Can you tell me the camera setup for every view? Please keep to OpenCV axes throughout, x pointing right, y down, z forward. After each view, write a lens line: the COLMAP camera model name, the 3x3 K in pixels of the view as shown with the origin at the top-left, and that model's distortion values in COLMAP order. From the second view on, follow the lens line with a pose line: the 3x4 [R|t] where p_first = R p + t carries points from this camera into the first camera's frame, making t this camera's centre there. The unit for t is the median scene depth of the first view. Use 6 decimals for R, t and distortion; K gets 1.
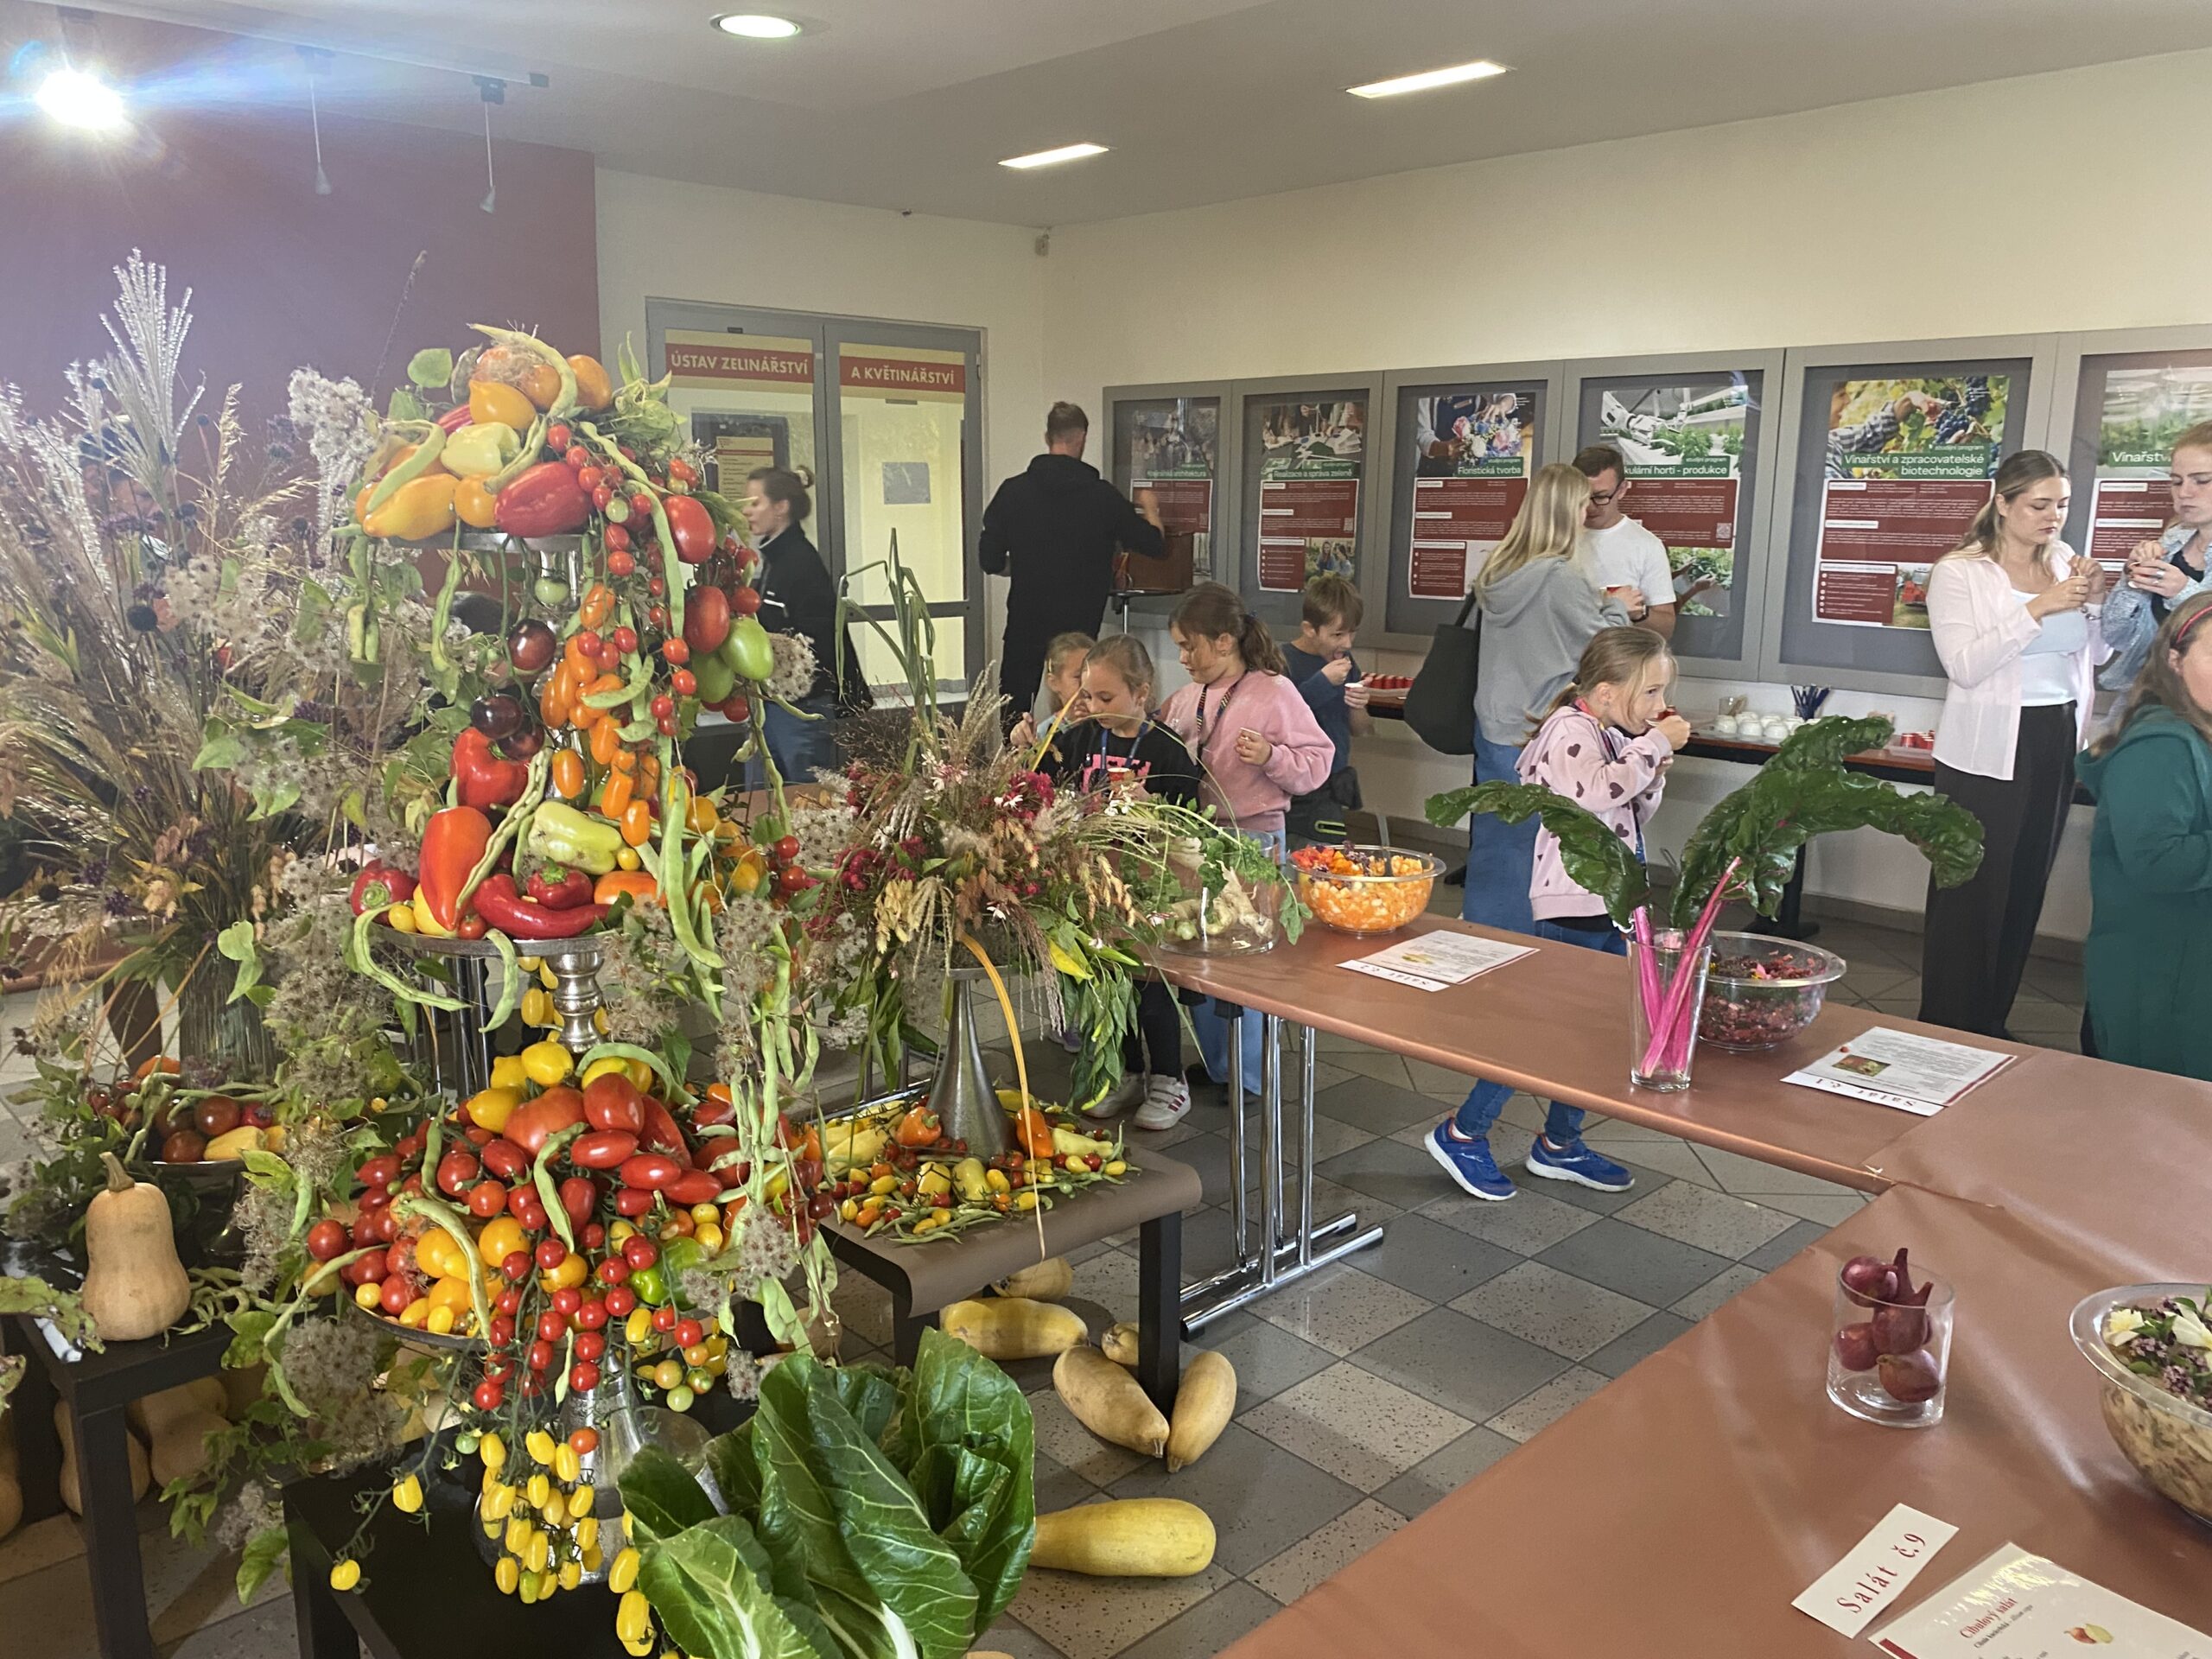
lens RADIAL K [[1696.4, 0, 1087.6], [0, 1696.4, 835.6], [0, 0, 1]] dist [0.015664, -0.015458]
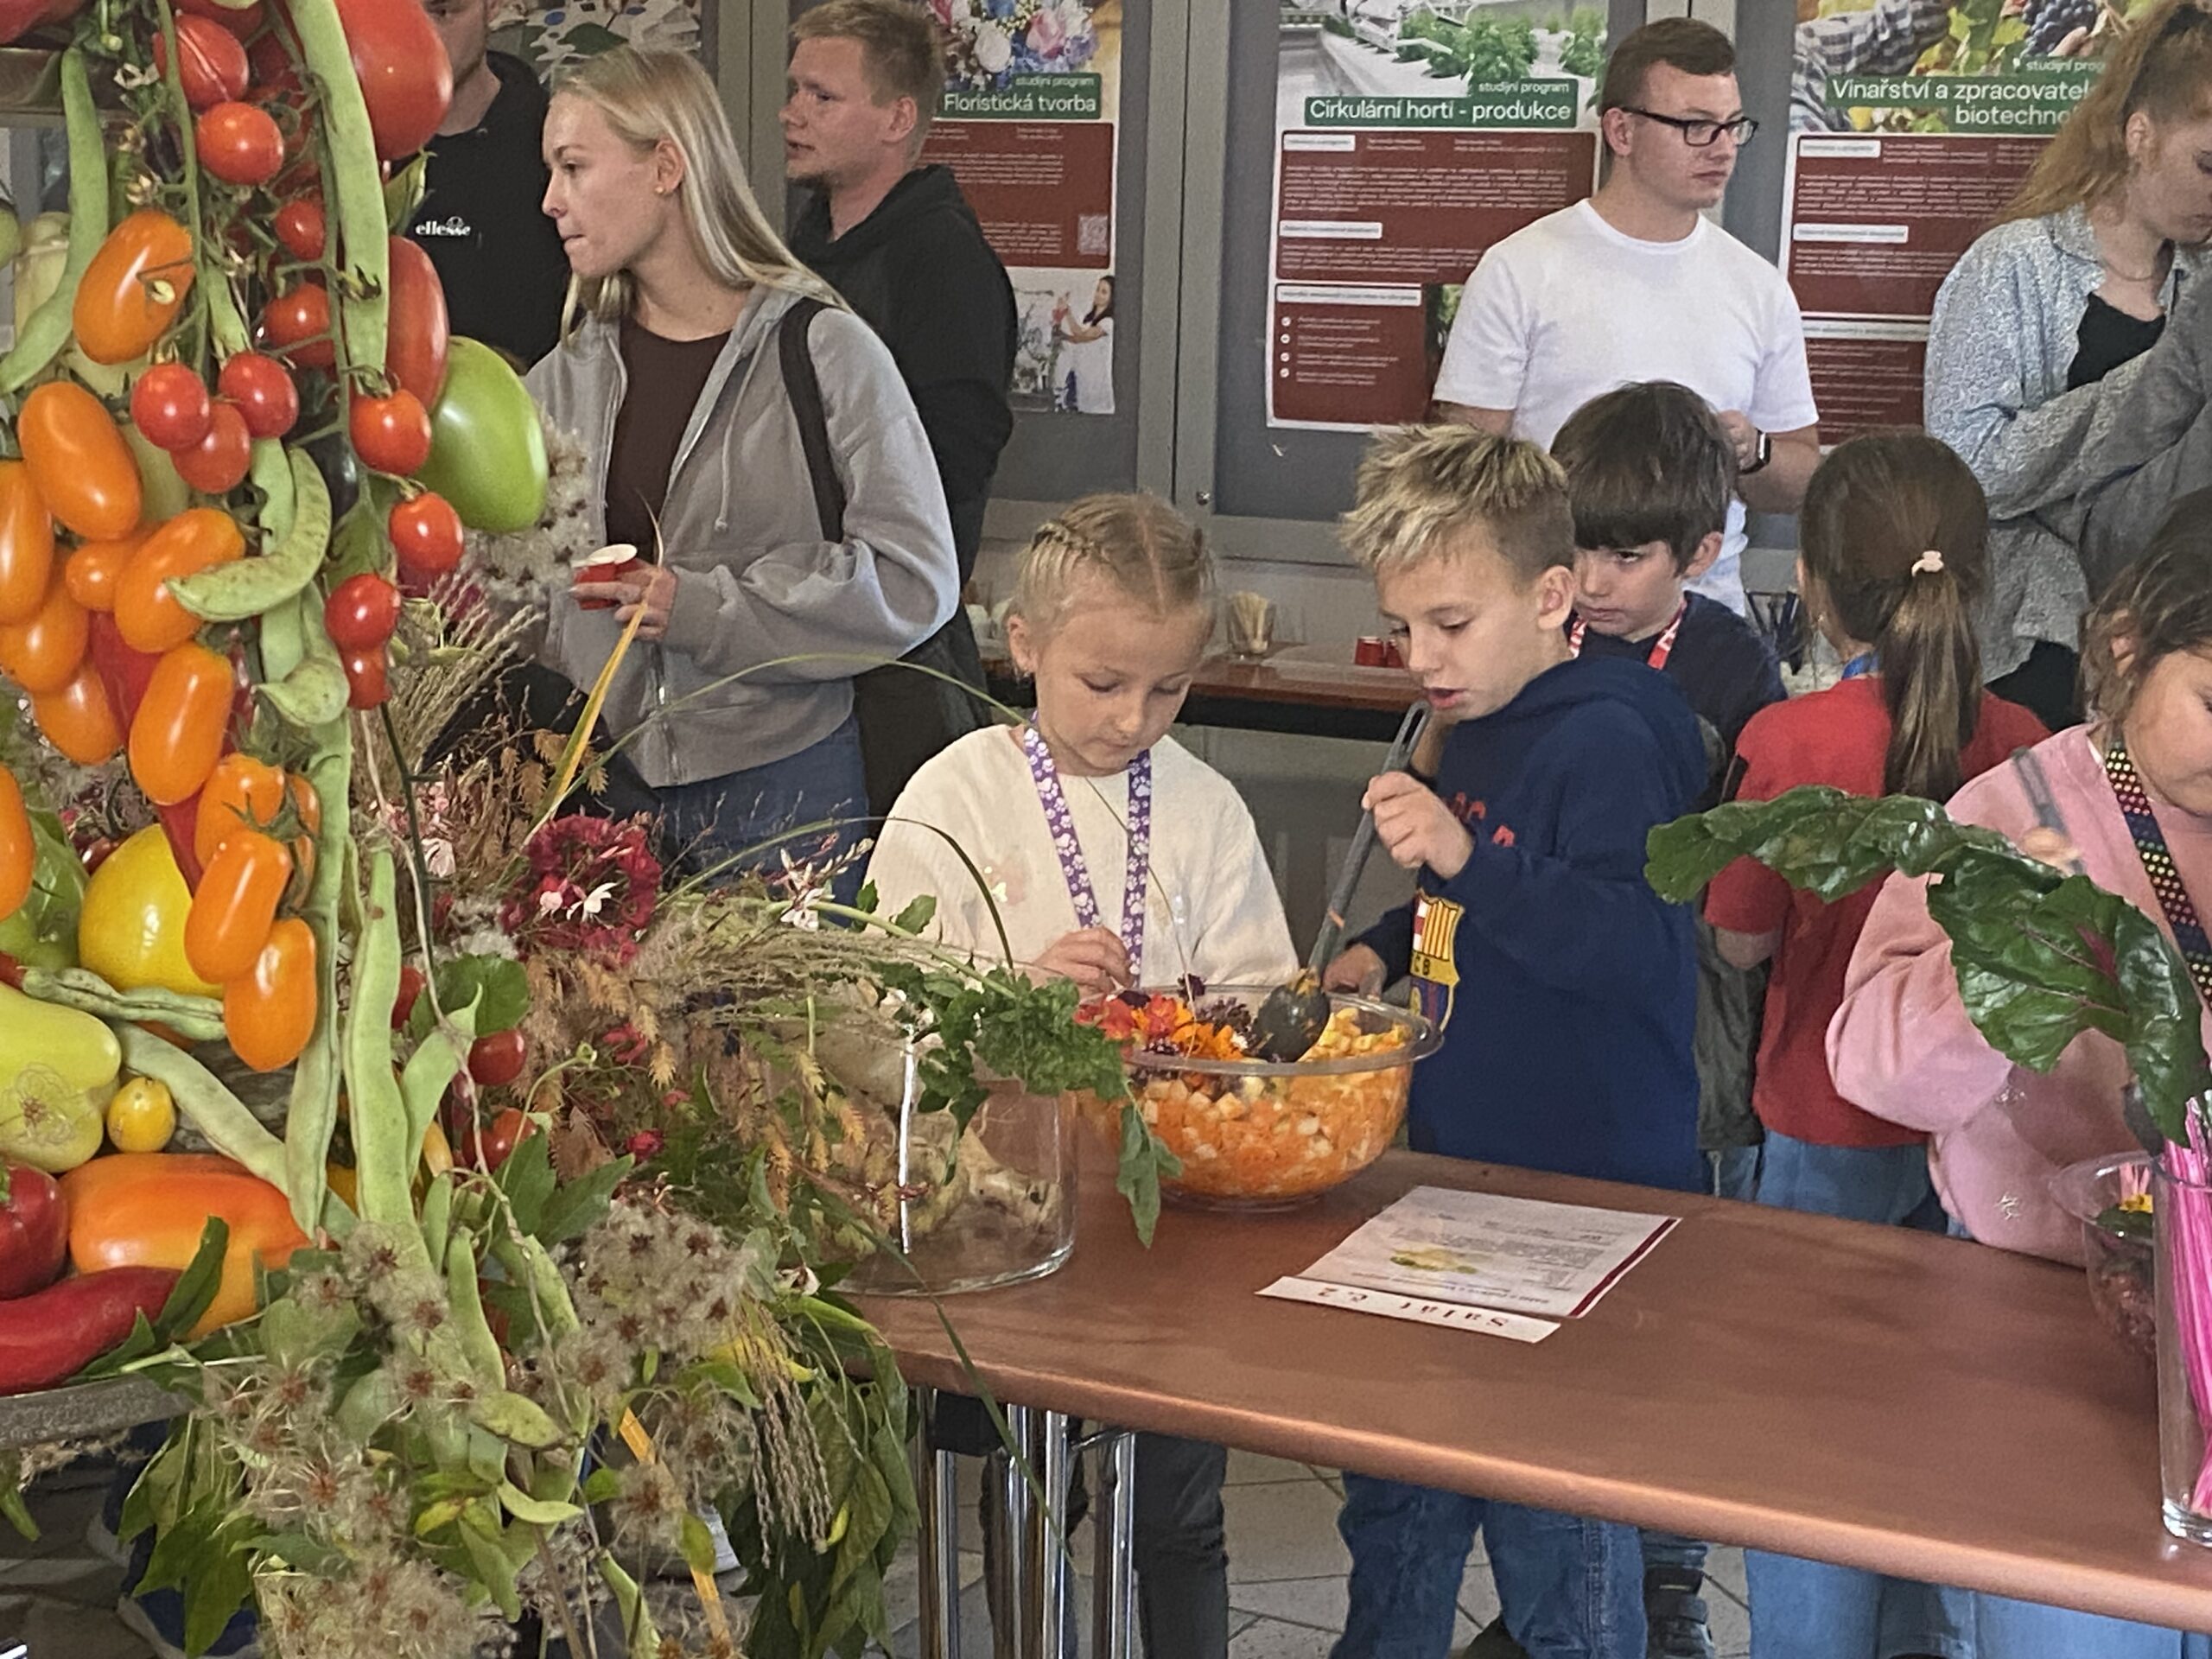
lens RADIAL K [[3942.1, 0, 1047.0], [0, 3942.1, 834.1], [0, 0, 1]] dist [0.136062, 0.000000]
pose [[0.944901, -0.034813, 0.325499, -0.104576], [0.047250, 0.998421, -0.030379, -0.002042], [-0.323928, 0.044085, 0.945054, 0.082106]]
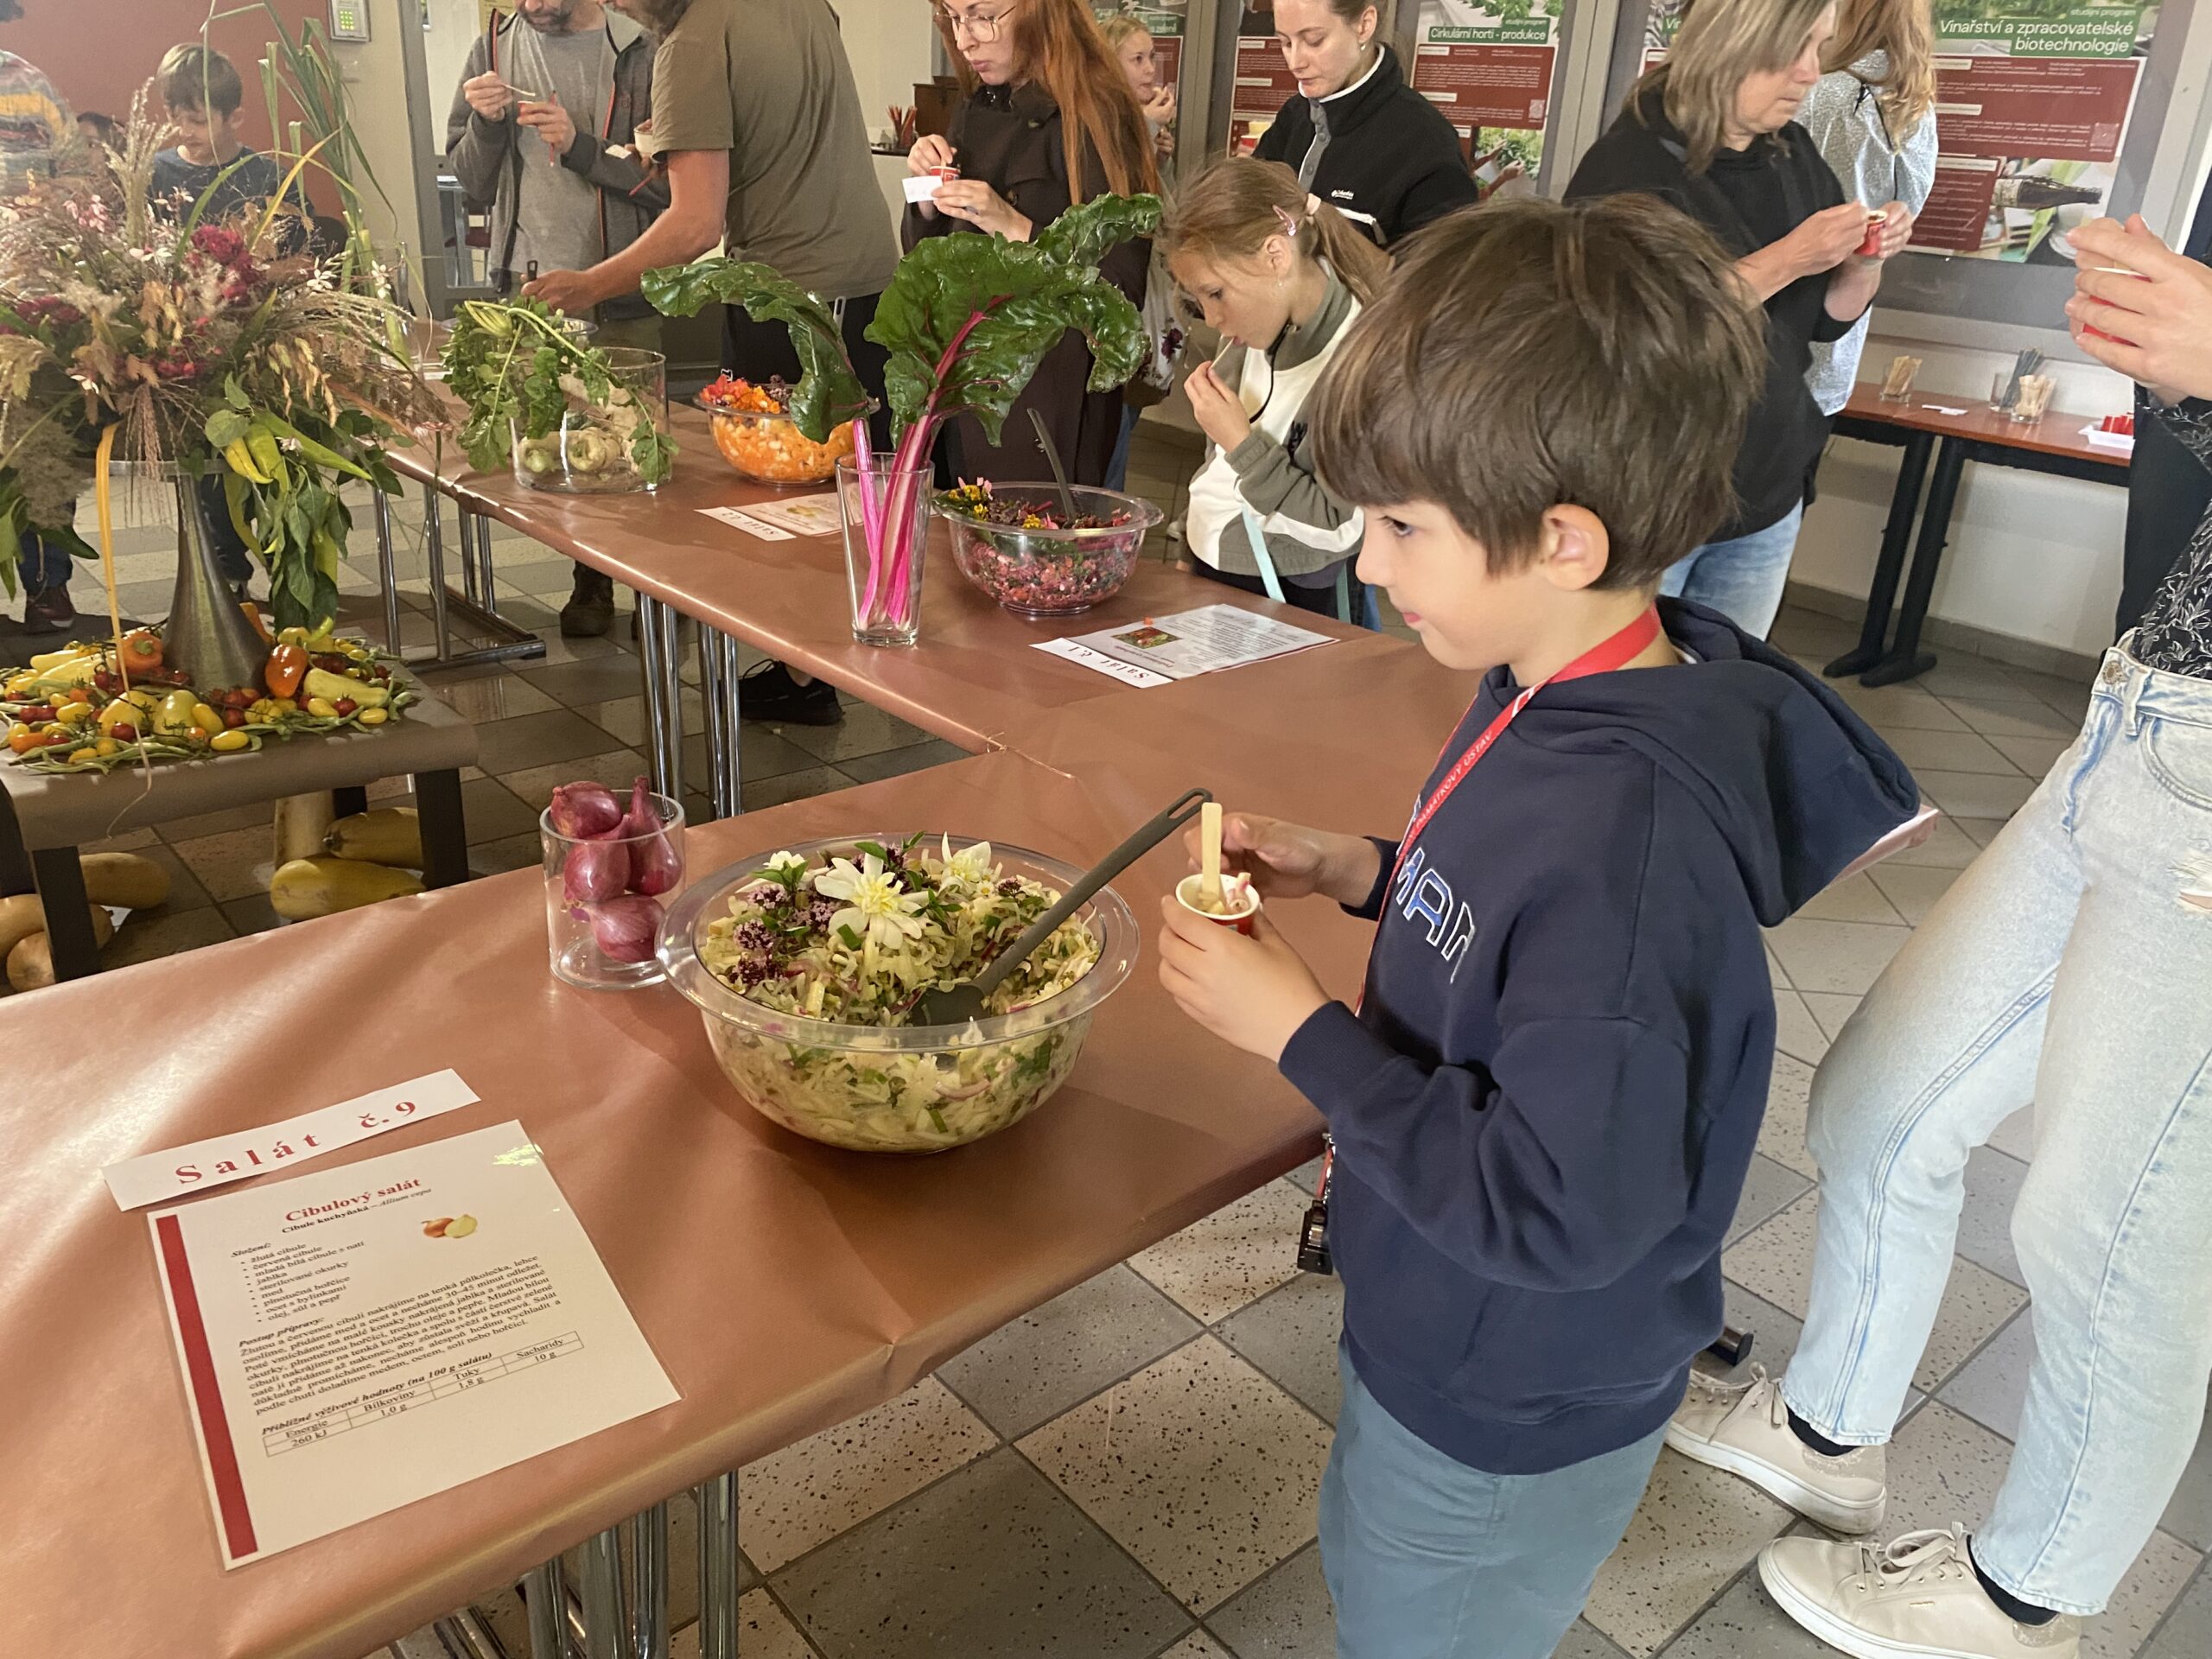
lens RADIAL K [[1696.4, 0, 1120.4], [0, 1696.4, 818.6], [0, 0, 1]] dist [0.015664, -0.015458]
pose [[0.998021, 0.062359, -0.008151, 0.206393], [-0.059666, 0.979851, 0.190610, 0.028471], [0.019873, -0.189747, 0.981632, 0.065979]]
